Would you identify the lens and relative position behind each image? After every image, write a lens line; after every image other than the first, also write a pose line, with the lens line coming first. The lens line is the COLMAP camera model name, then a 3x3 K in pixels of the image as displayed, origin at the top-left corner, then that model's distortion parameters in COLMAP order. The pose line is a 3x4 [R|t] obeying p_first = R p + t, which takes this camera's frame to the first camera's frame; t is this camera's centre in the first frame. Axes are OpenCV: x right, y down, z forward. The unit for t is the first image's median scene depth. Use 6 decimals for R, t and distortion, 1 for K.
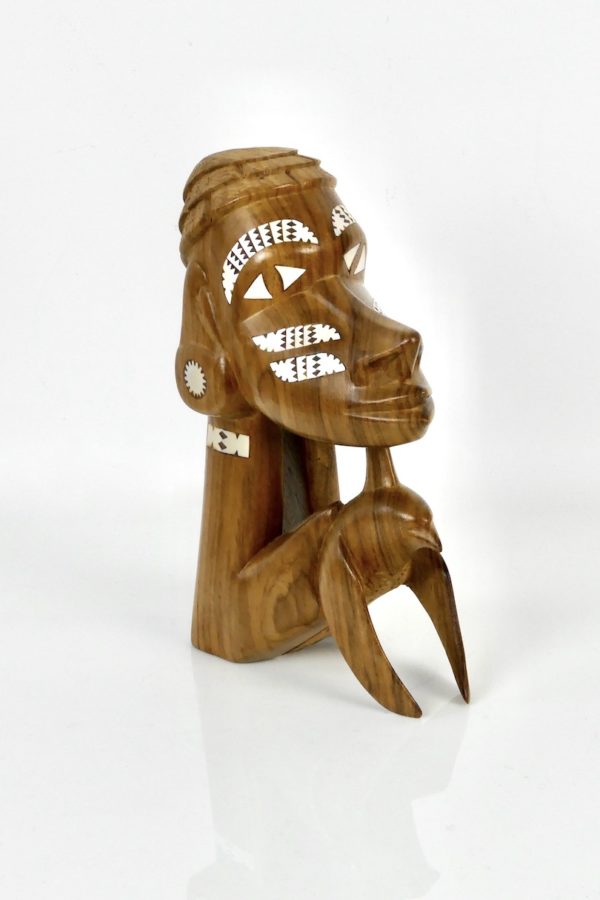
lens RADIAL K [[2722.9, 0, 300.0], [0, 2722.9, 450.0], [0, 0, 1]] dist [0.076763, 0.286317]
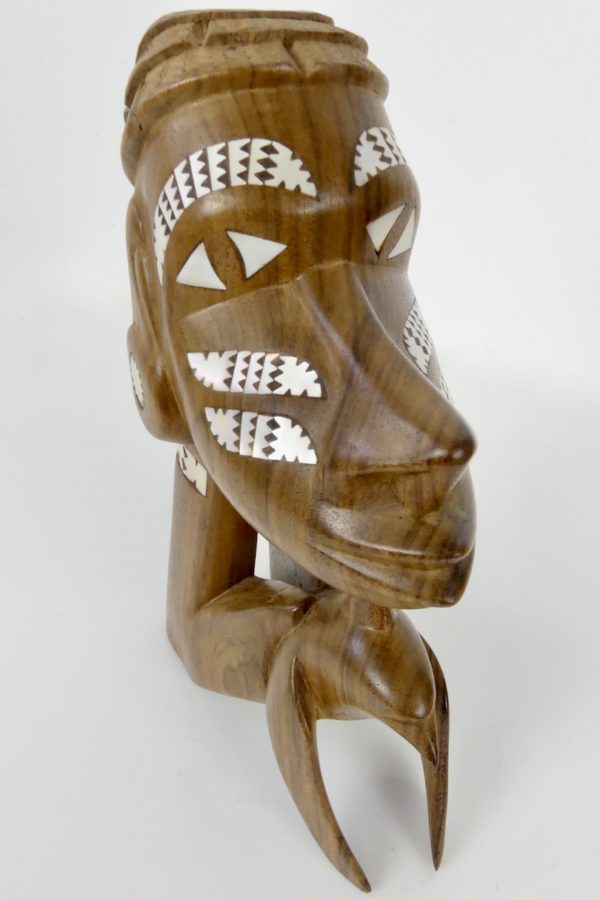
lens RADIAL K [[723.8, 0, 300.8], [0, 723.8, 489.6], [0, 0, 1]] dist [-0.026459, -0.000815]
pose [[0.973549, 0.185359, -0.133584, 0.032409], [-0.131743, 0.933099, 0.334618, -0.069197], [0.186672, -0.308168, 0.932838, 0.853826]]
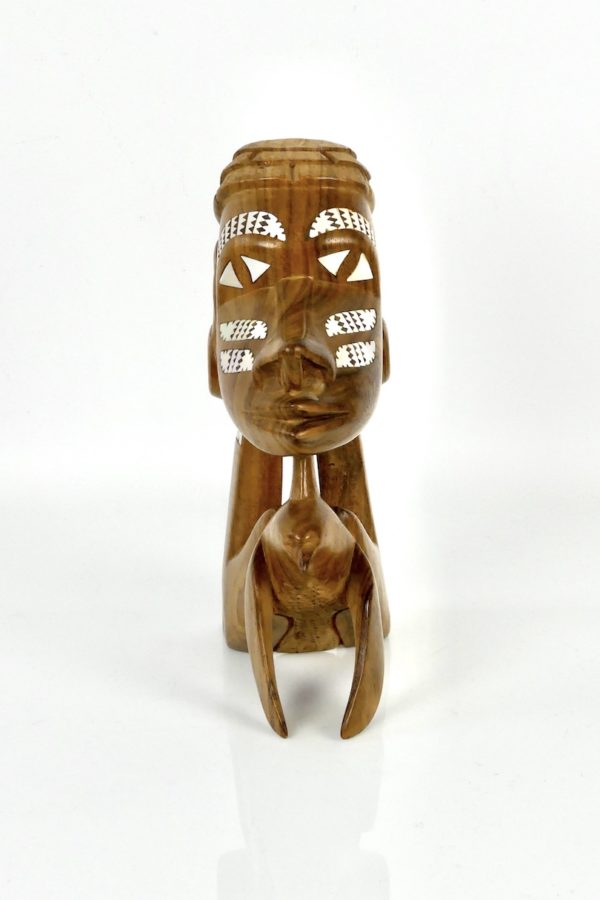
lens RADIAL K [[2722.9, 0, 300.0], [0, 2722.9, 450.0], [0, 0, 1]] dist [0.076763, 0.286317]
pose [[0.804307, 0.203830, -0.558161, 0.573813], [-0.200481, 0.977334, 0.068012, -0.069975], [0.559373, 0.057198, 0.826940, 0.195086]]
